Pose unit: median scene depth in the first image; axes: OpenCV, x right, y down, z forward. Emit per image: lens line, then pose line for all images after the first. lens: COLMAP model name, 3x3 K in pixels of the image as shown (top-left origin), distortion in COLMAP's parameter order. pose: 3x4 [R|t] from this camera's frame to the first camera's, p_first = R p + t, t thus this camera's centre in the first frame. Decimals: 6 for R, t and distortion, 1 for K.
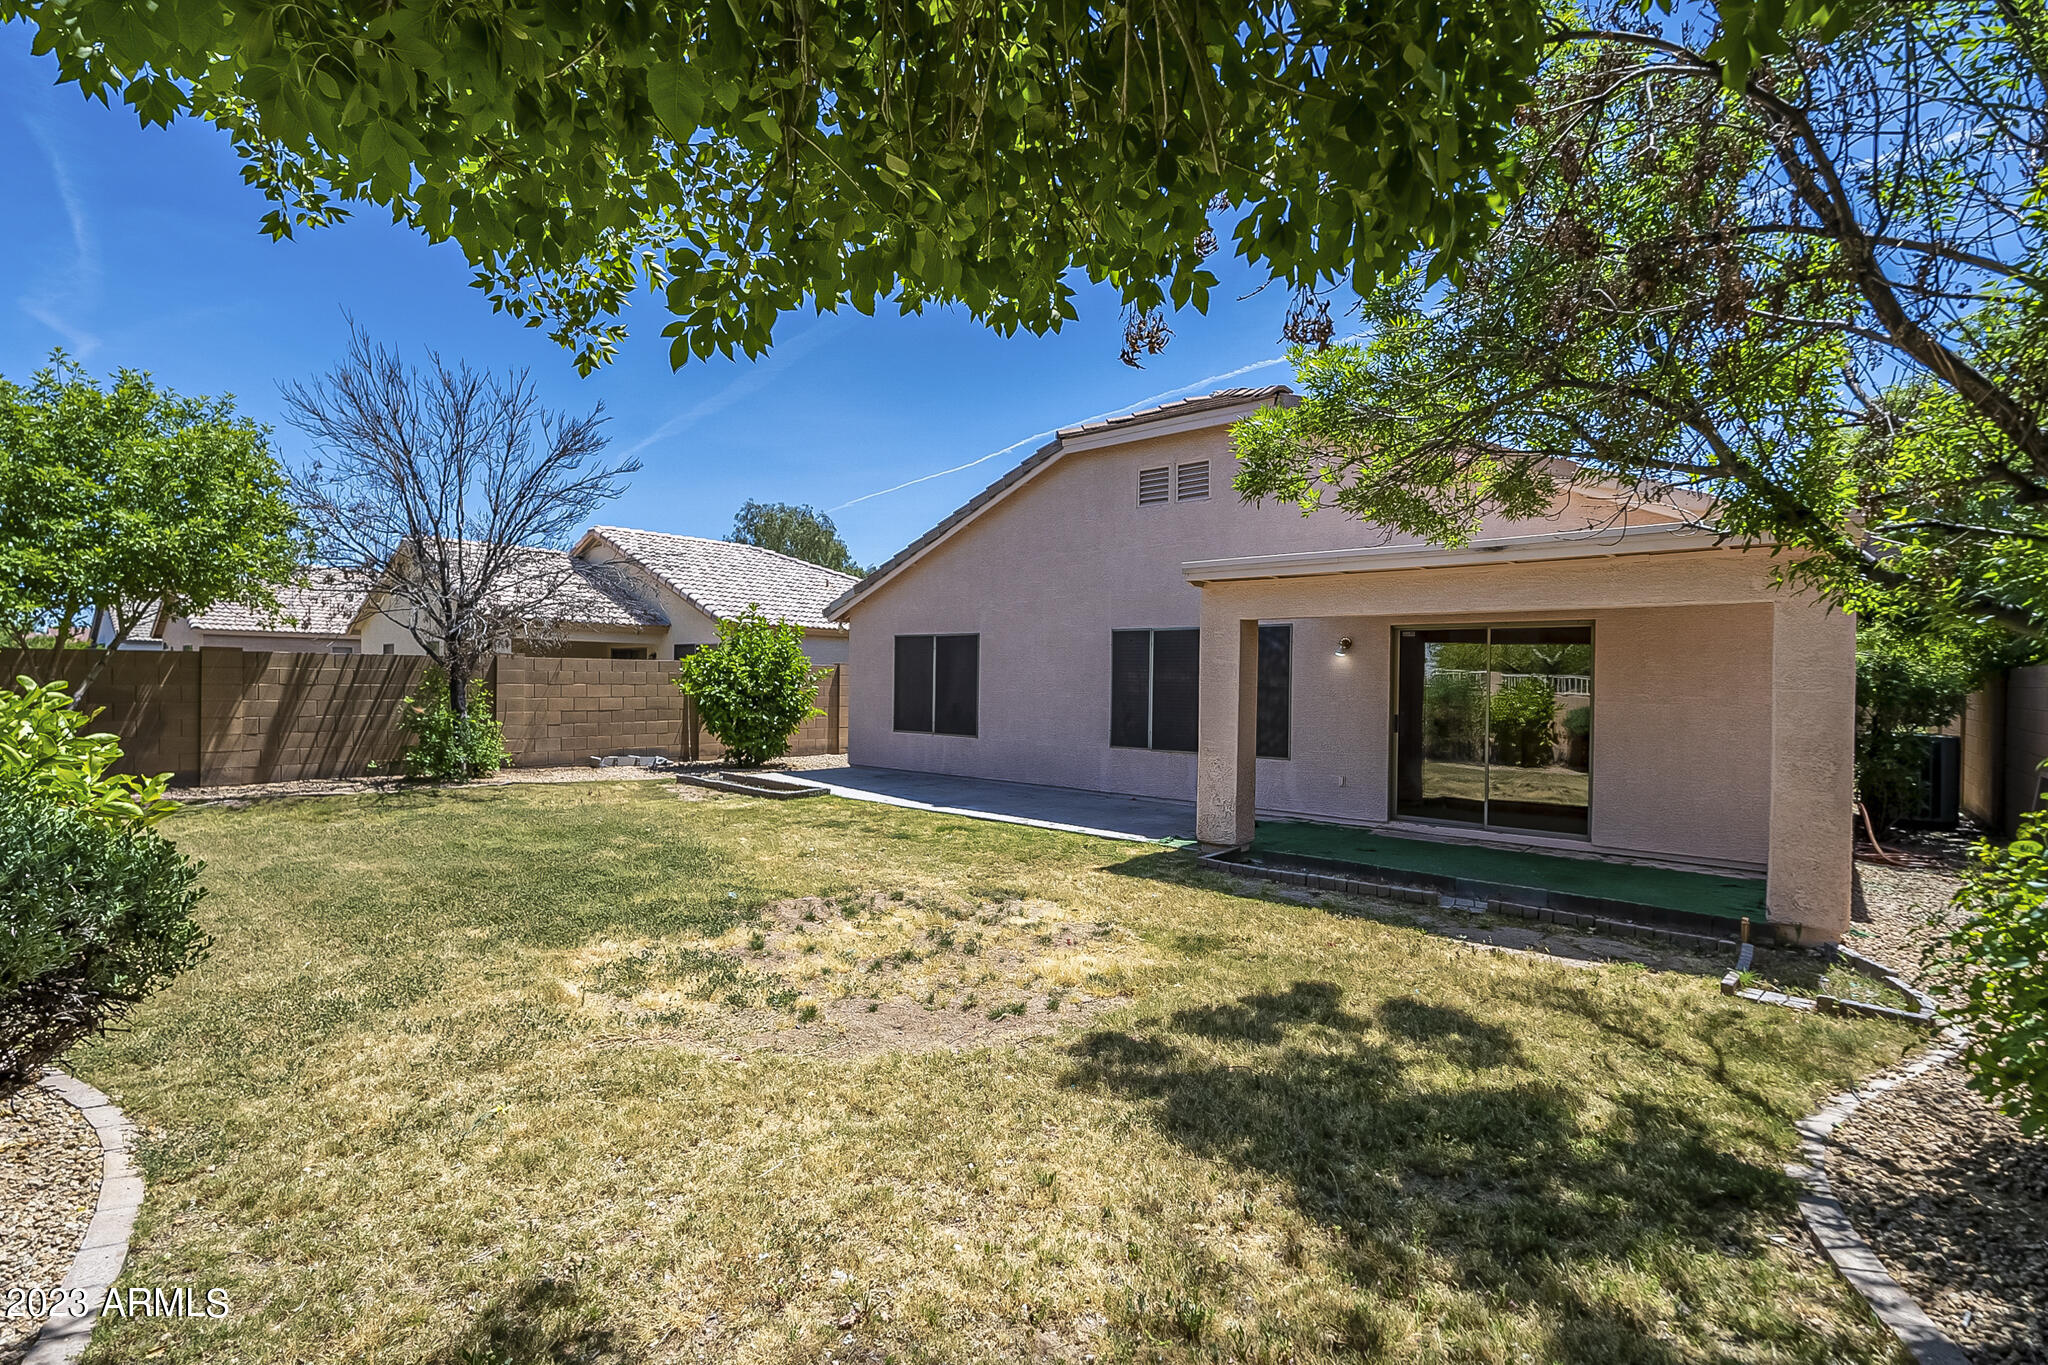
lens RADIAL K [[907.2, 0, 1021.8], [0, 907.2, 692.5], [0, 0, 1]] dist [0.002802, 0.000232]
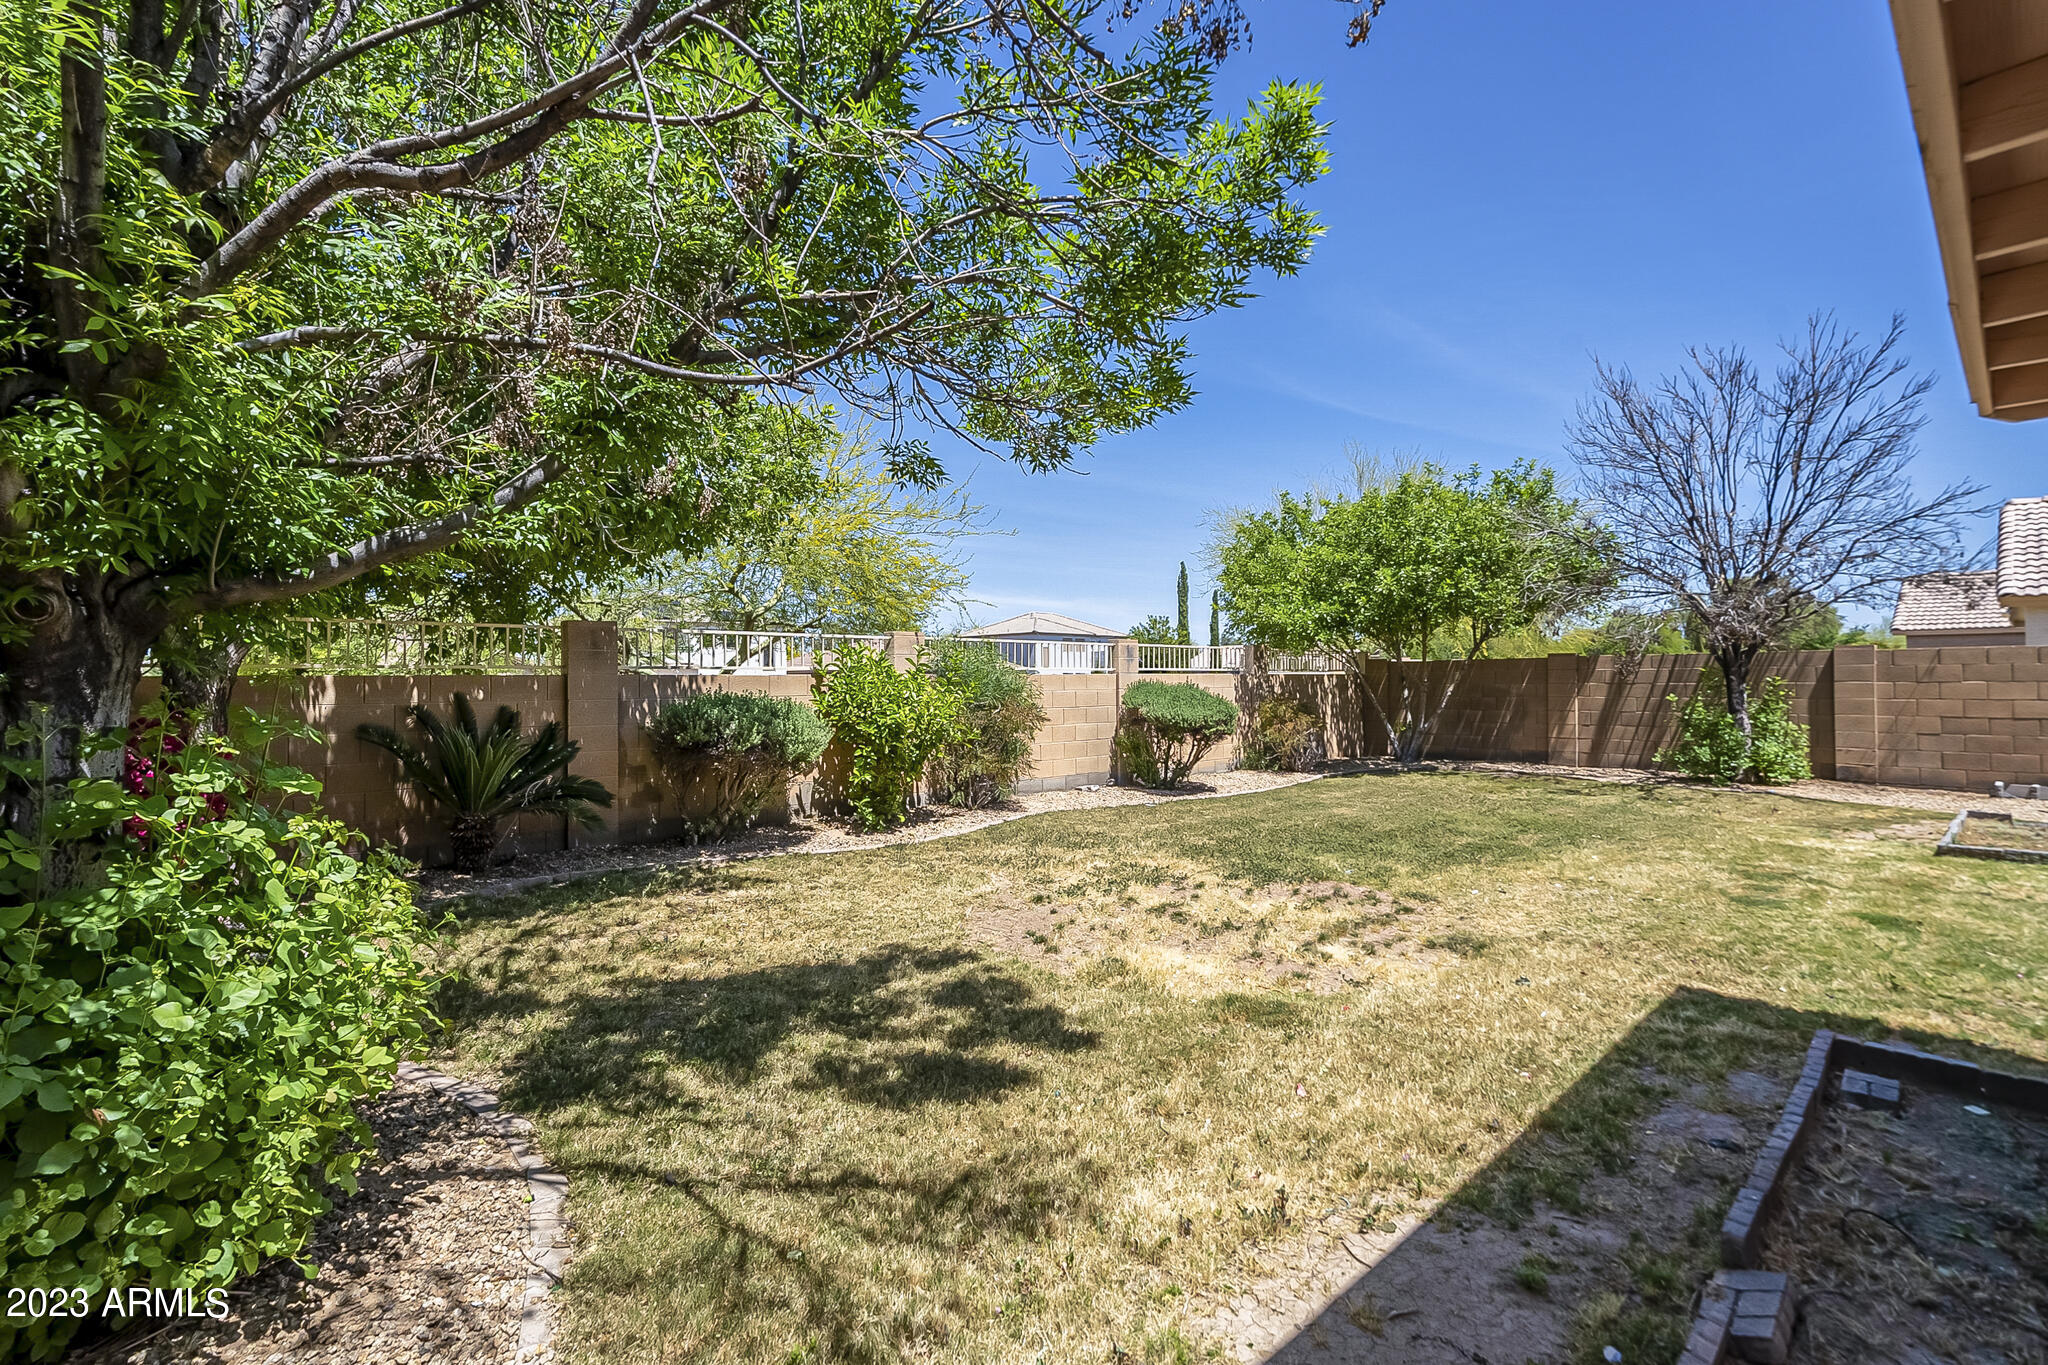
lens RADIAL K [[907.2, 0, 1021.8], [0, 907.2, 692.5], [0, 0, 1]] dist [0.002802, 0.000232]
pose [[-0.101514, 0.002586, -0.994831, 1.242540], [-0.010356, 0.999940, 0.003656, 0.018383], [0.994780, 0.010673, -0.101481, 1.140502]]
